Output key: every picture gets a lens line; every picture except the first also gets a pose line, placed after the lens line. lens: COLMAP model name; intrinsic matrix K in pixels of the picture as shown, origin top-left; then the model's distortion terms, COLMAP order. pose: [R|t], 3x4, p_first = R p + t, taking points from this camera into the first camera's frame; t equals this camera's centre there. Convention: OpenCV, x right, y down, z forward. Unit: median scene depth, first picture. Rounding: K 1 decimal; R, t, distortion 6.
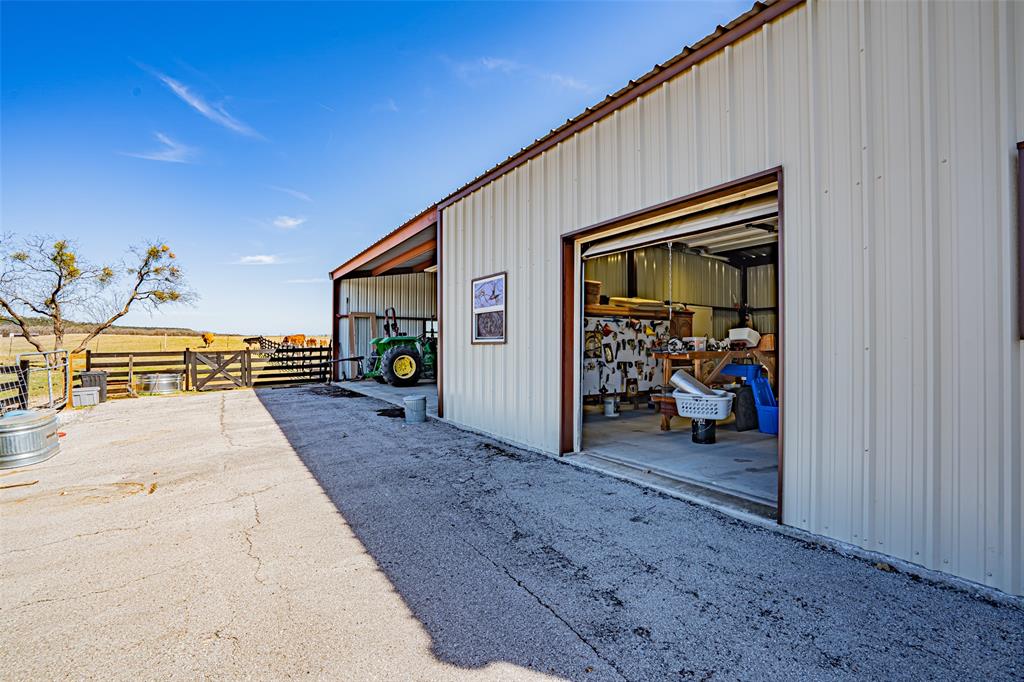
lens RADIAL K [[477.0, 0, 513.9], [0, 477.0, 344.4], [0, 0, 1]] dist [-0.069602, 0.028442]
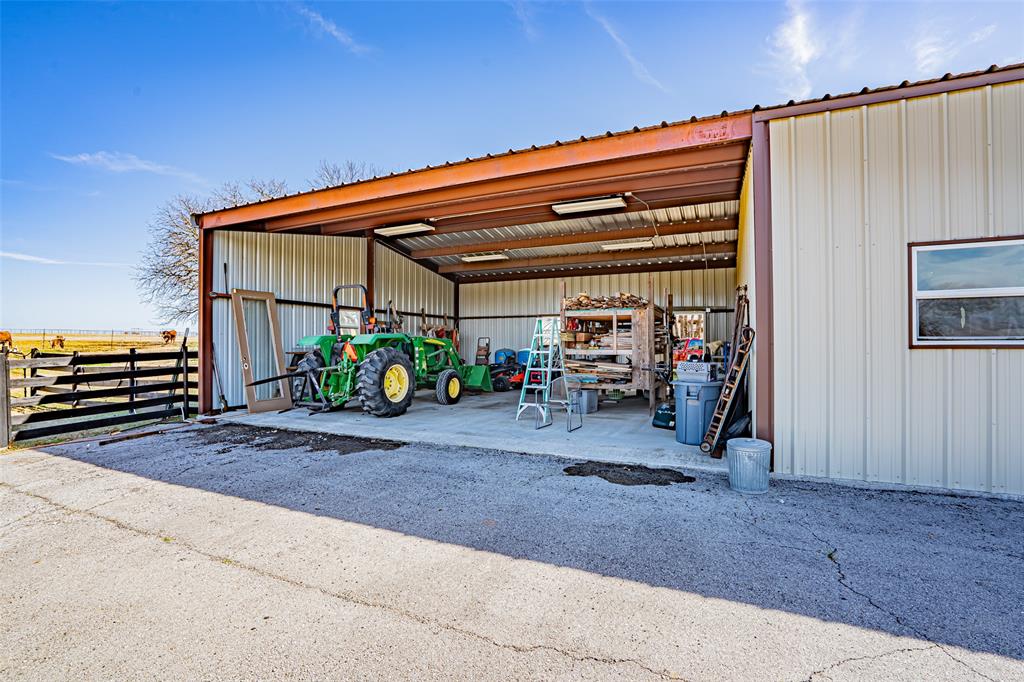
lens RADIAL K [[477.0, 0, 513.9], [0, 477.0, 344.4], [0, 0, 1]] dist [-0.069602, 0.028442]
pose [[0.836322, -0.000114, 0.548238, -0.379847], [-0.000078, 1.000000, 0.000327, -0.002607], [-0.548238, -0.000316, 0.836322, 0.357020]]
